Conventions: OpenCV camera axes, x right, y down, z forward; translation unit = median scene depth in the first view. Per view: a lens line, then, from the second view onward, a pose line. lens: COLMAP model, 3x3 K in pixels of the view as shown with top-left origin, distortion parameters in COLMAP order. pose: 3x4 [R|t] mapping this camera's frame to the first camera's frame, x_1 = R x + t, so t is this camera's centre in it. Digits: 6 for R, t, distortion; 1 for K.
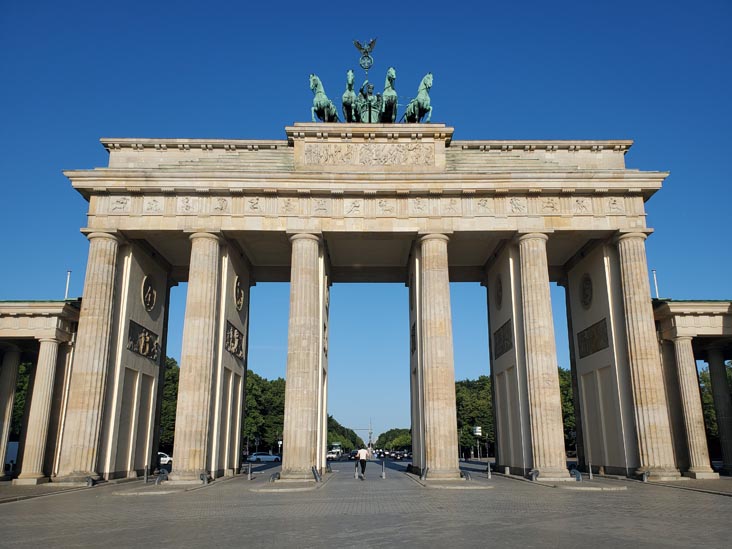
lens RADIAL K [[571.4, 0, 377.8], [0, 571.4, 298.3], [0, 0, 1]] dist [0.006913, -0.003231]
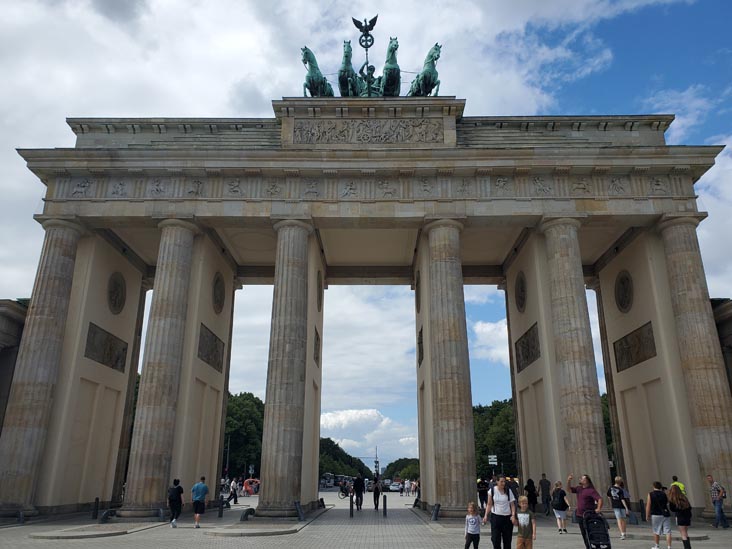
lens RADIAL K [[571.2, 0, 366.0], [0, 571.2, 274.5], [0, 0, 1]] dist [-0.001968, 0.007281]
pose [[0.999383, -0.002336, -0.035045, 0.012404], [-0.000692, 0.996282, -0.086152, 0.040901], [0.035116, 0.086123, 0.995665, 0.158746]]
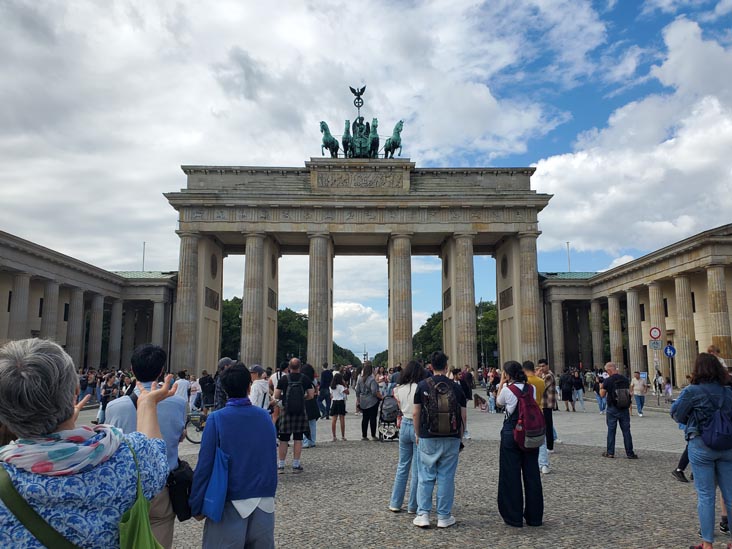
lens RADIAL K [[581.4, 0, 378.7], [0, 581.4, 276.5], [0, 0, 1]] dist [0.058996, -0.002067]
pose [[0.999978, 0.003871, 0.005373, 0.028785], [-0.004399, 0.994774, 0.102011, -0.158847], [-0.004950, -0.102032, 0.994769, -0.595933]]
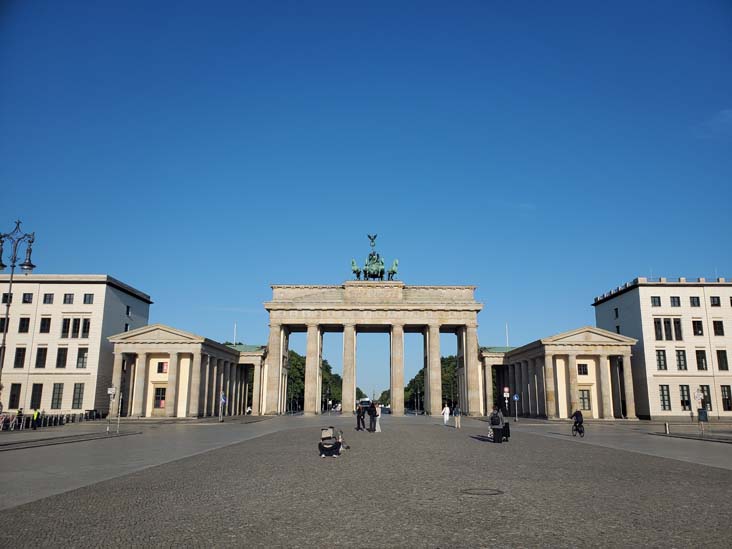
lens RADIAL K [[545.5, 0, 376.6], [0, 545.5, 291.5], [0, 0, 1]] dist [0.153022, -0.002176]
pose [[0.999919, 0.008281, -0.009674, 0.024146], [-0.007721, 0.998373, 0.056495, -0.415165], [0.010126, -0.056415, 0.998356, -1.564247]]
